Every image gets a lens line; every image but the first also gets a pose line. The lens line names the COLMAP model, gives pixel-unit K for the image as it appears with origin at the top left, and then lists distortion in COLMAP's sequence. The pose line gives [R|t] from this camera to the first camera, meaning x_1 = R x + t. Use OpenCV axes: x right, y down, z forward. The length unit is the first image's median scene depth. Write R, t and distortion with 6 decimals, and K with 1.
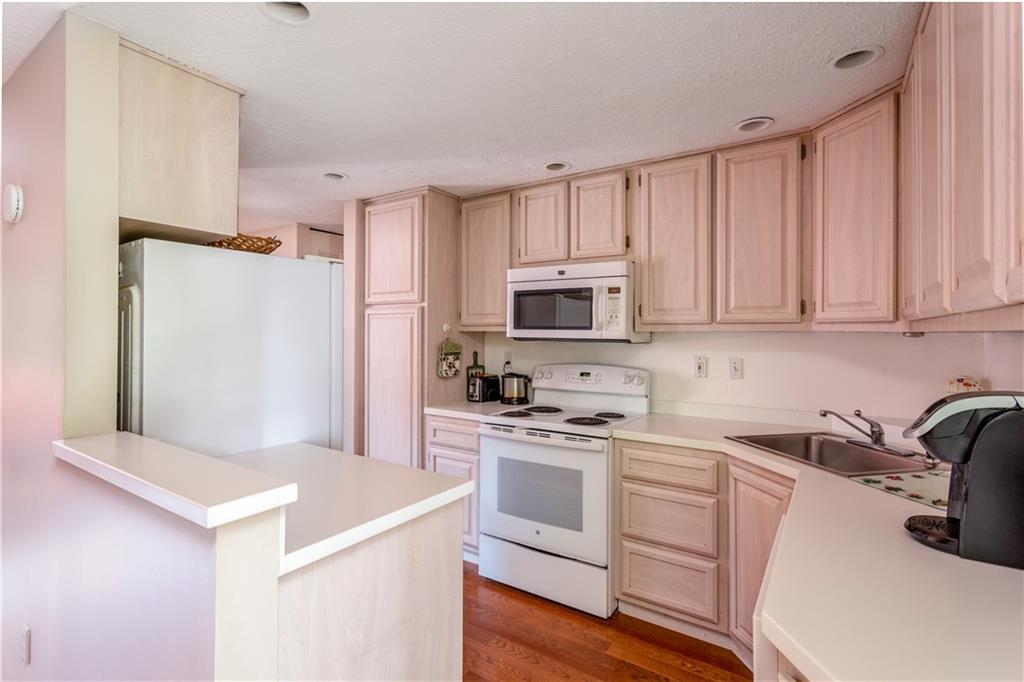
lens RADIAL K [[468.3, 0, 513.2], [0, 468.3, 335.7], [0, 0, 1]] dist [0.000234, 0.000213]
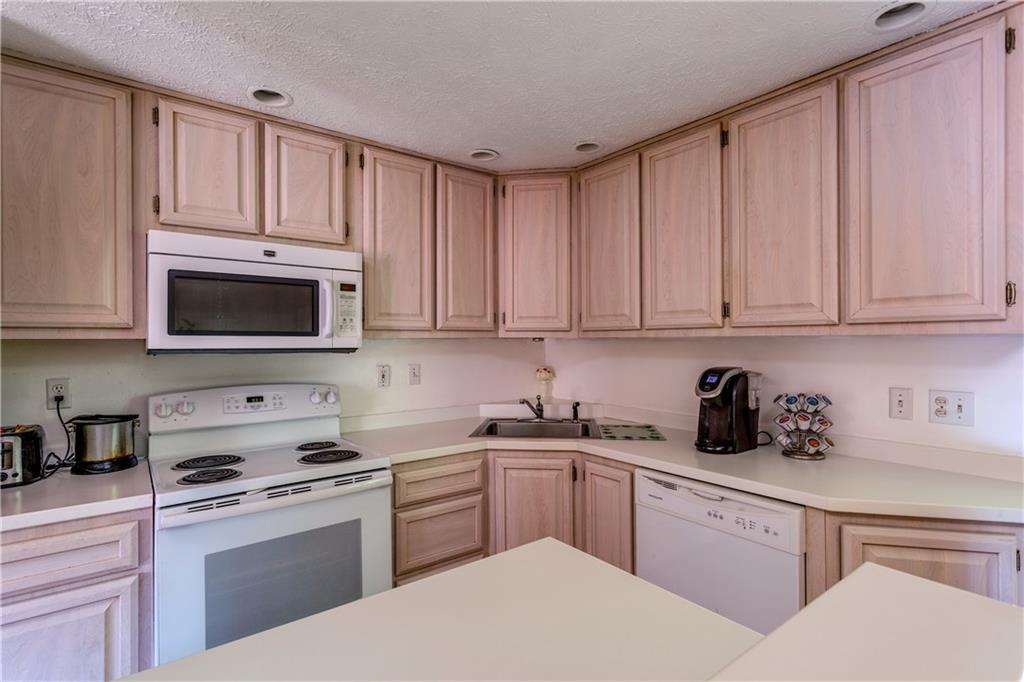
lens RADIAL K [[501.8, 0, 512.0], [0, 501.8, 341.0], [0, 0, 1]] dist [0.002192, 0.000521]
pose [[0.329624, -0.008974, 0.944070, -0.505891], [0.010177, 0.999930, 0.005952, -0.007013], [-0.944057, 0.007646, 0.329692, 0.445792]]
